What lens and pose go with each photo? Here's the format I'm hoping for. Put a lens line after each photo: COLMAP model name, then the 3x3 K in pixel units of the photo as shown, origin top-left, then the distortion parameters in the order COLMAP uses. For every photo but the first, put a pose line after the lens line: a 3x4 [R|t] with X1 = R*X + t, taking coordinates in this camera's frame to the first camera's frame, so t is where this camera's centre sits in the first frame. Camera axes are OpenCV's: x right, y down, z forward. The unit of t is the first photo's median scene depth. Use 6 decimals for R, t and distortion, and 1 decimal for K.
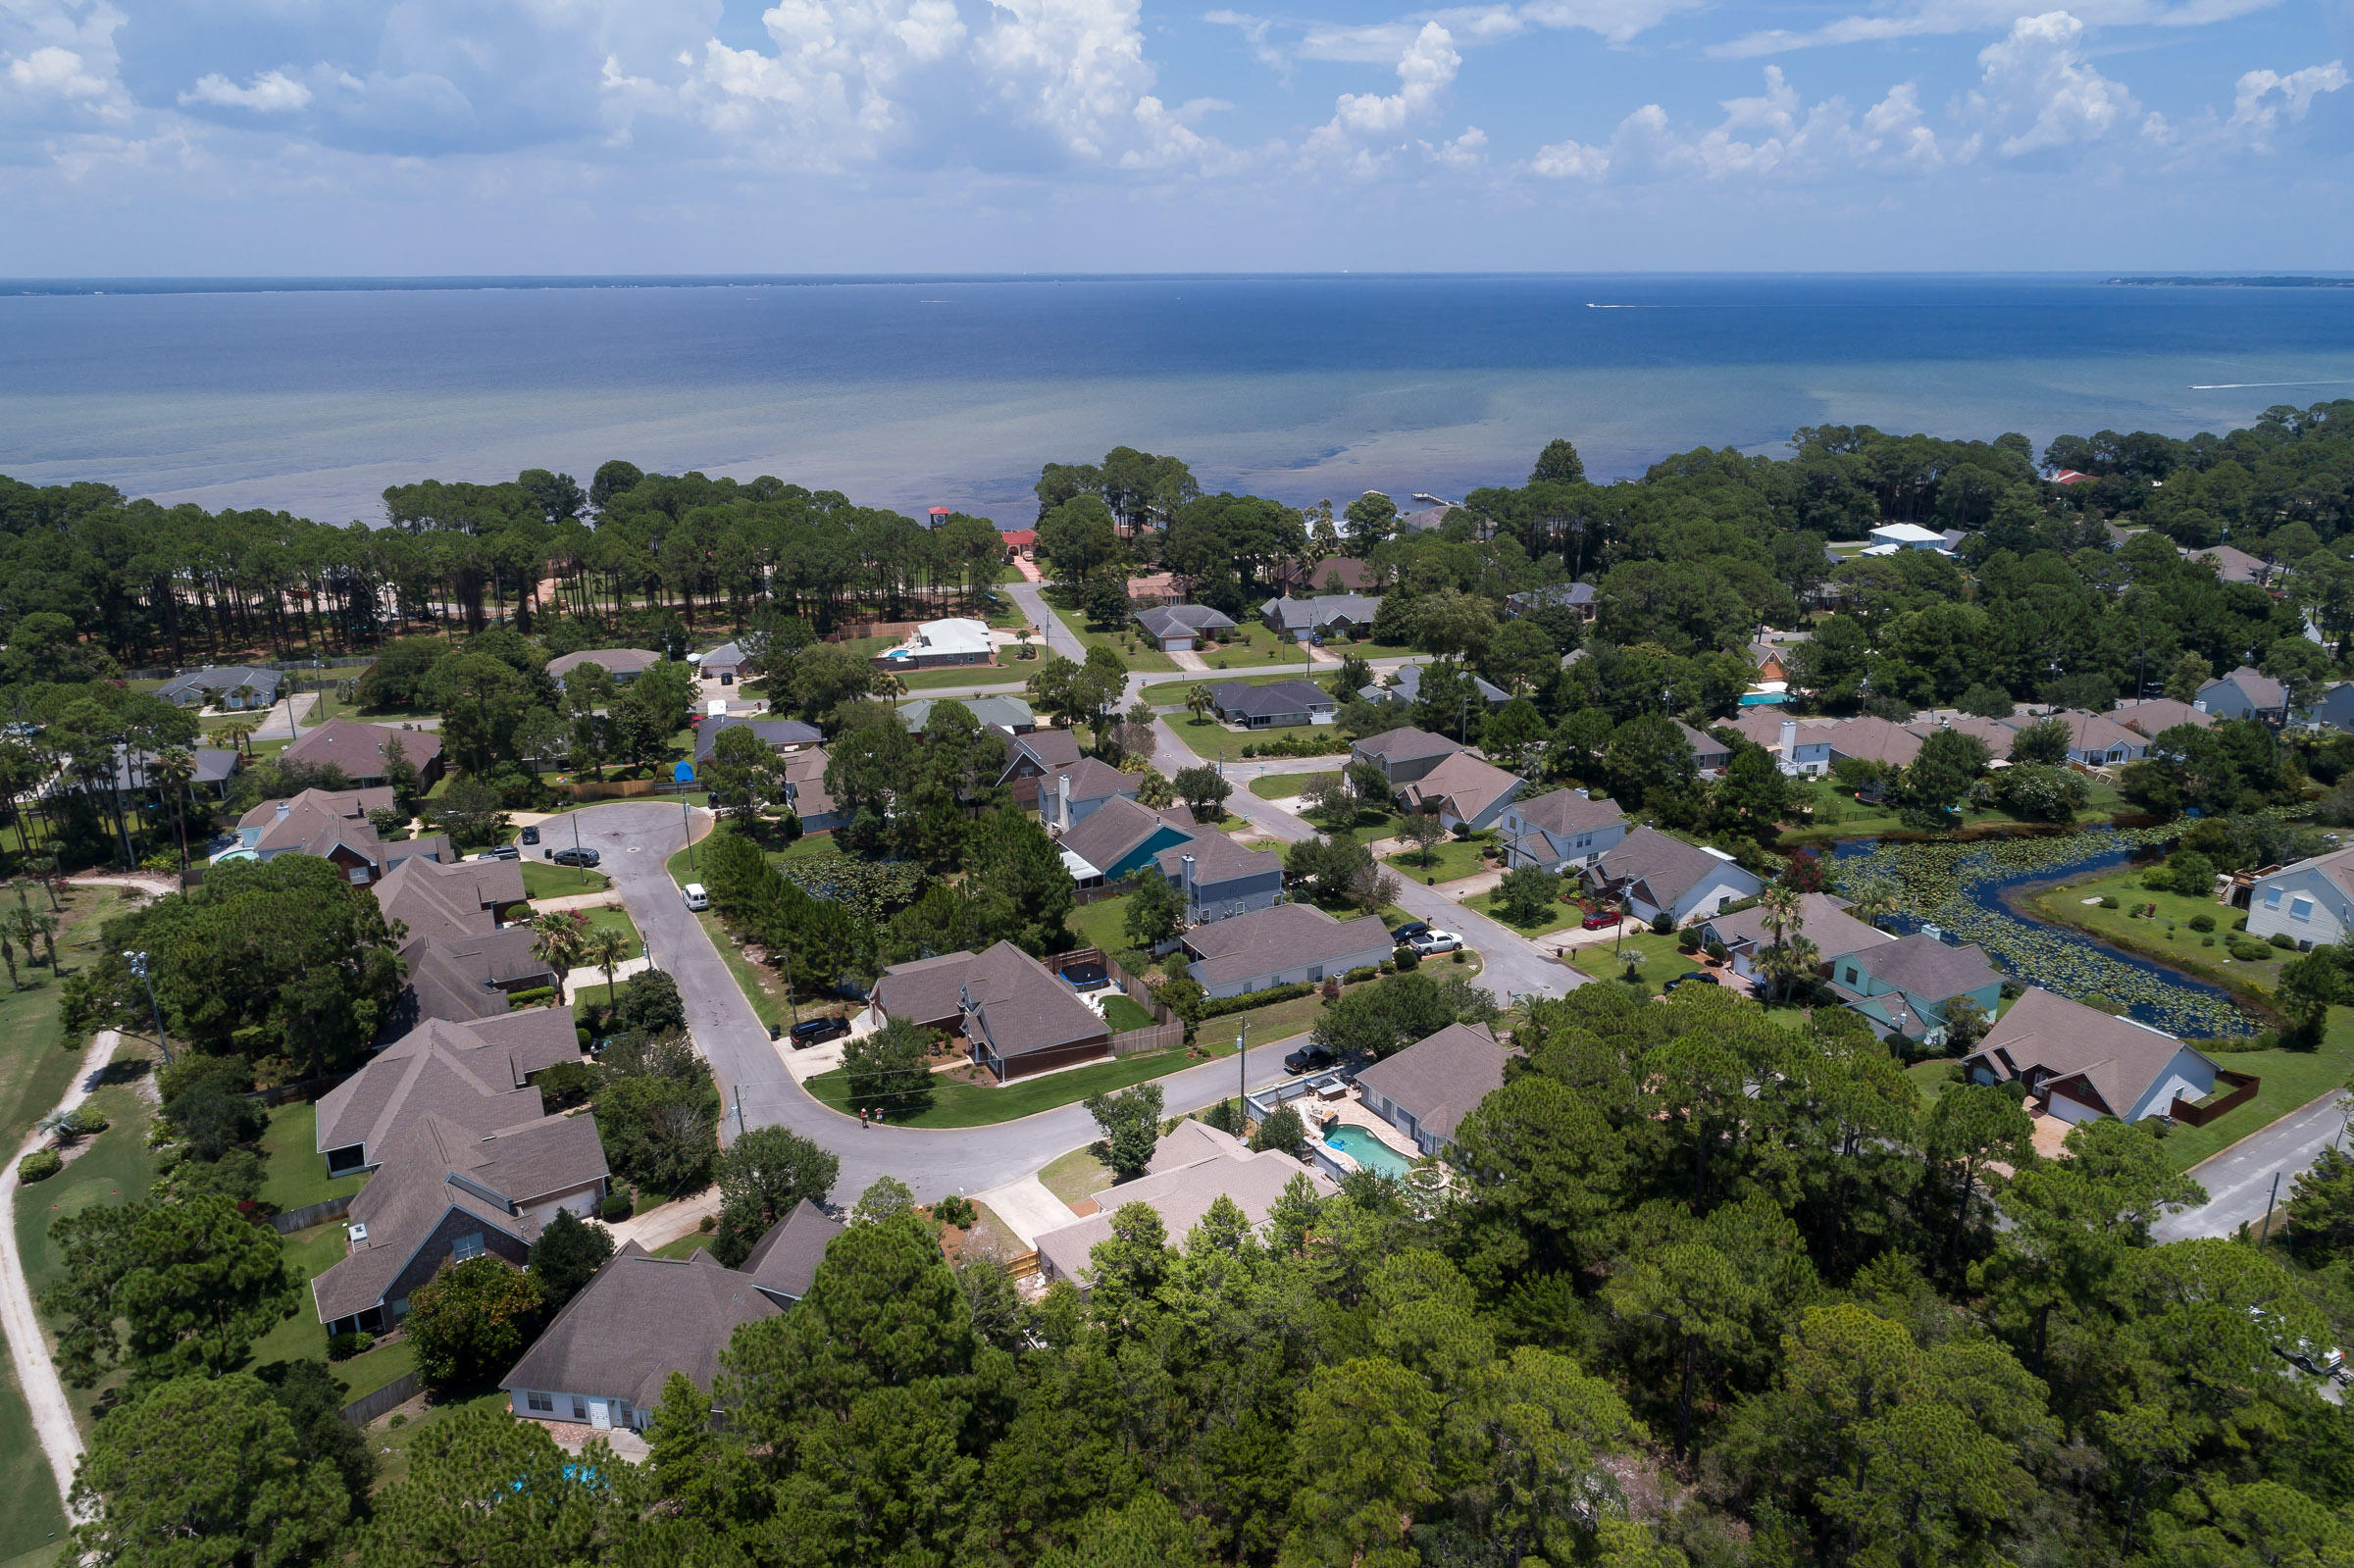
lens RADIAL K [[1580.0, 0, 1177.0], [0, 1580.0, 784.0], [0, 0, 1]] dist [0.002421, -0.003761]
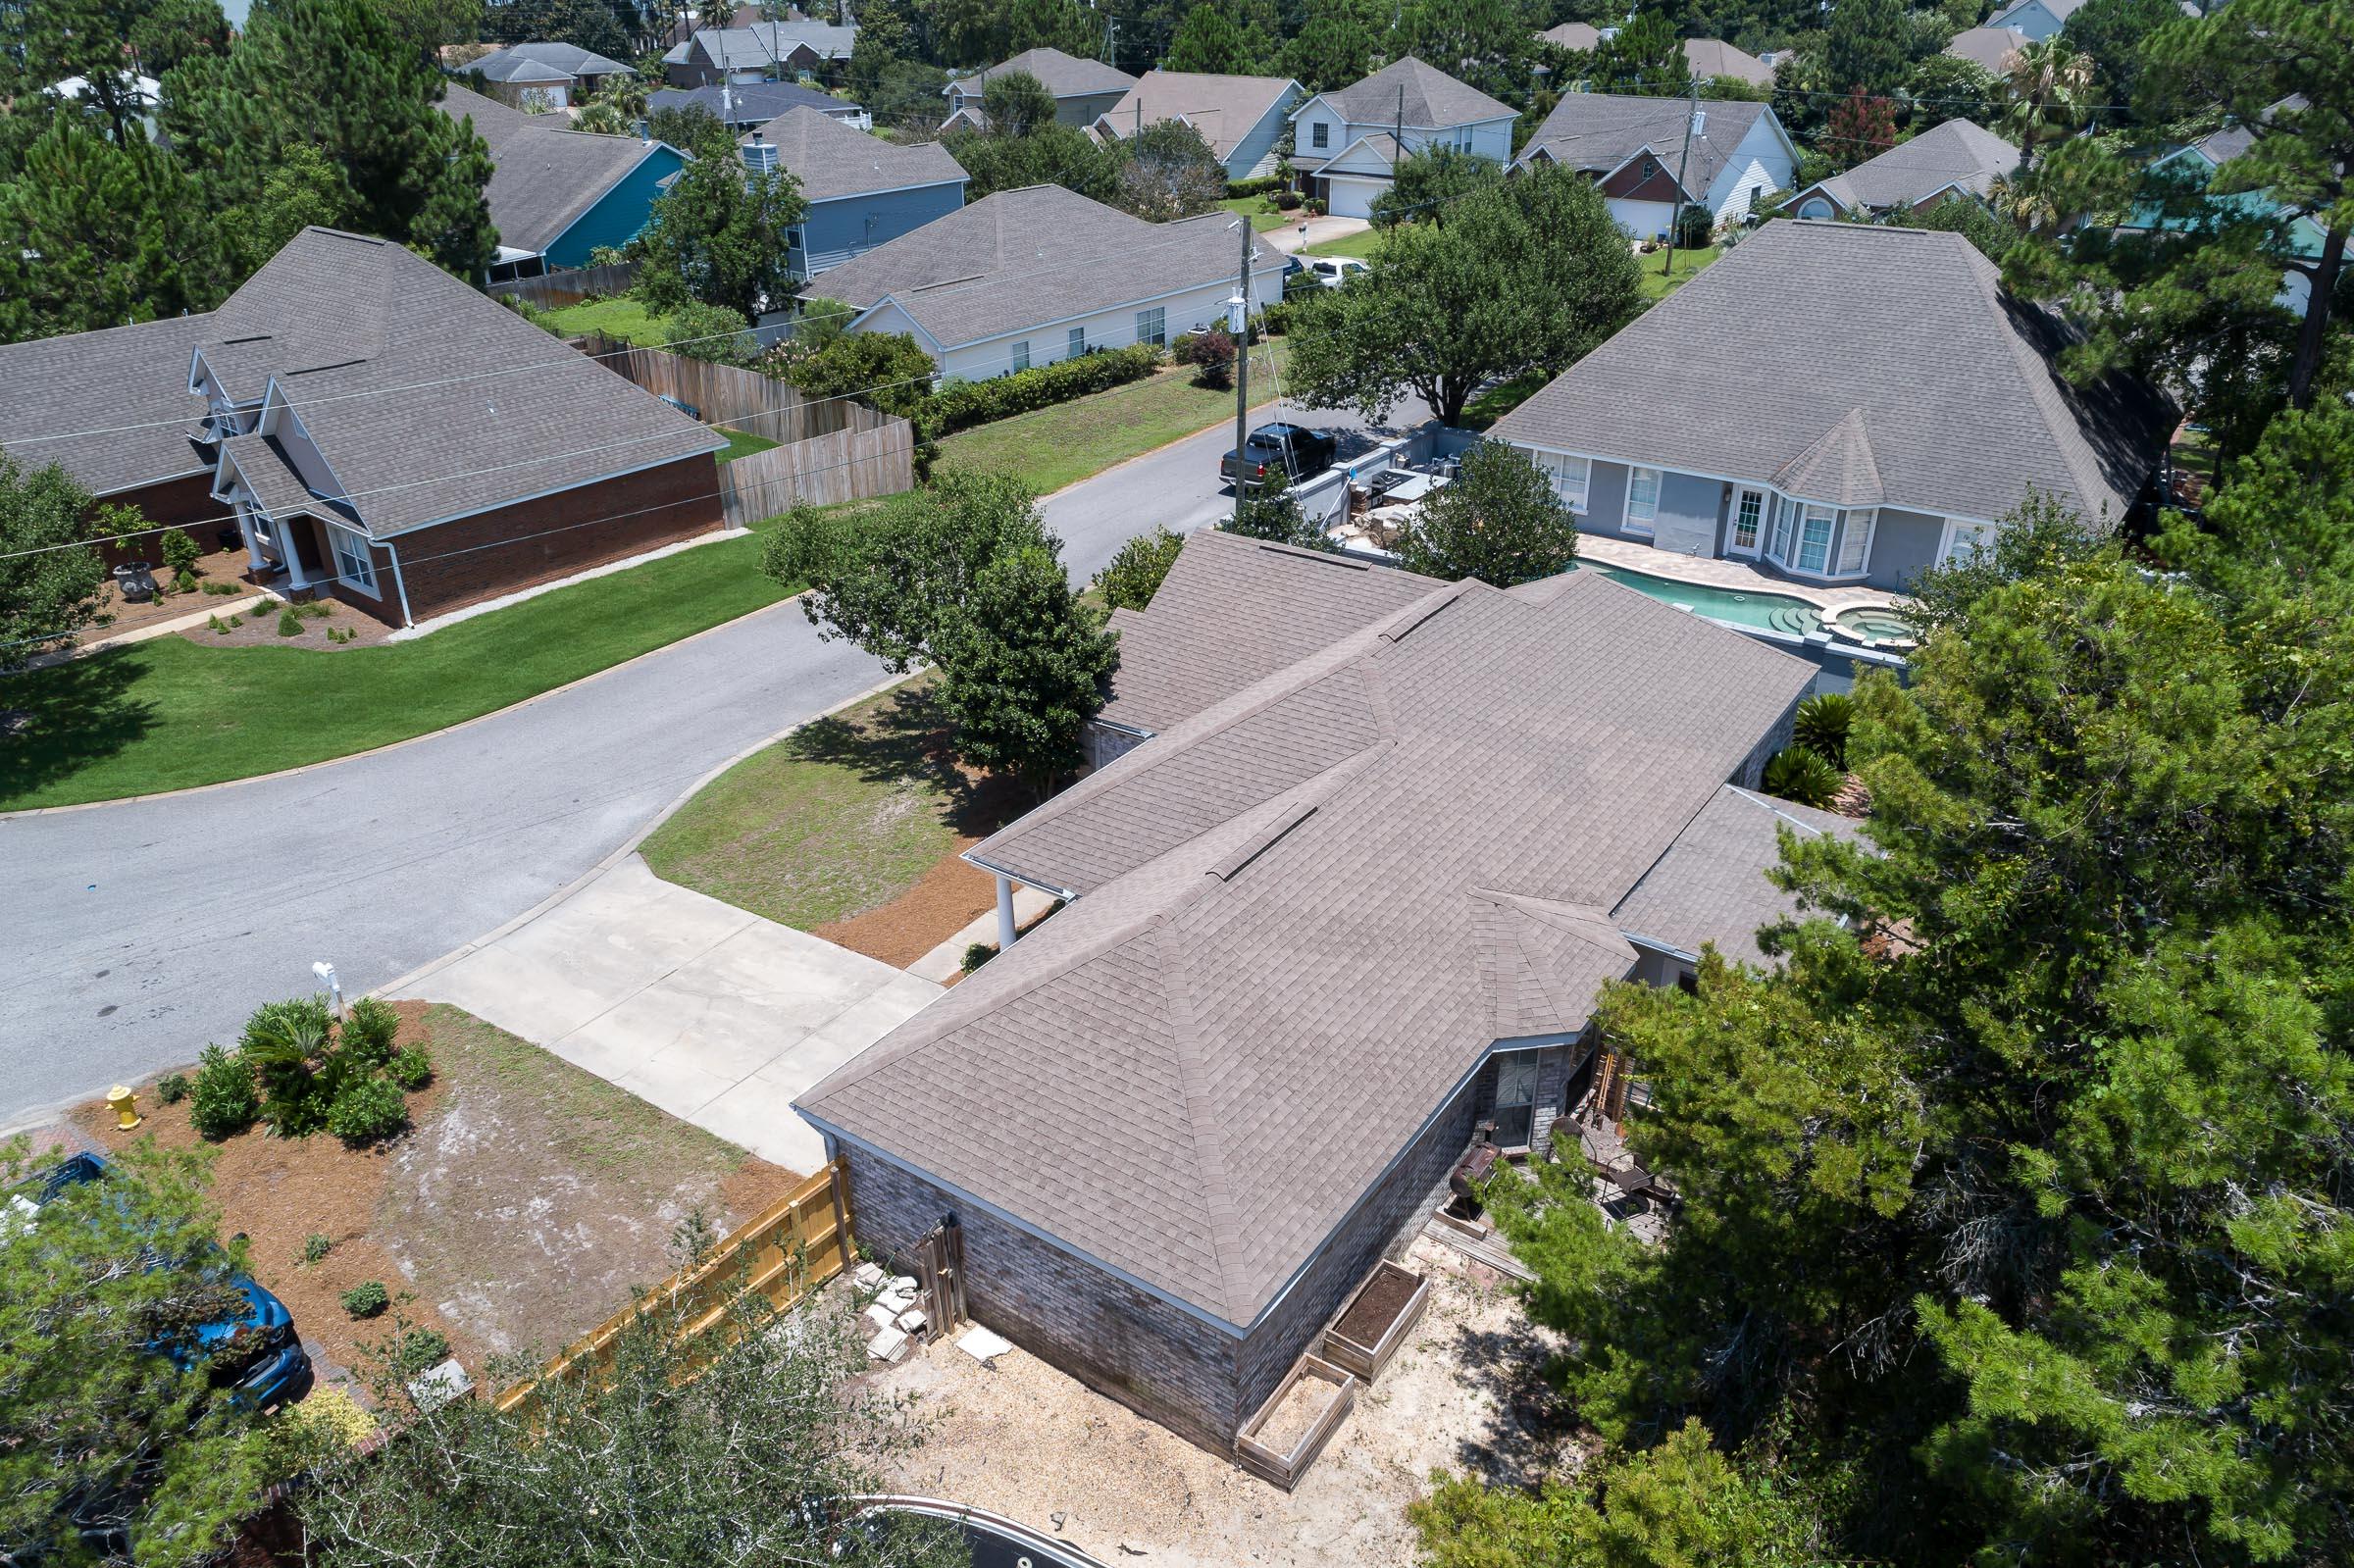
lens RADIAL K [[1646.7, 0, 1177.0], [0, 1646.7, 784.0], [0, 0, 1]] dist [0.004700, 0.000728]
pose [[0.920473, -0.184810, 0.344347, -0.070022], [0.127486, 0.974914, 0.182453, 0.141307], [-0.369428, -0.124044, 0.920943, 0.517030]]
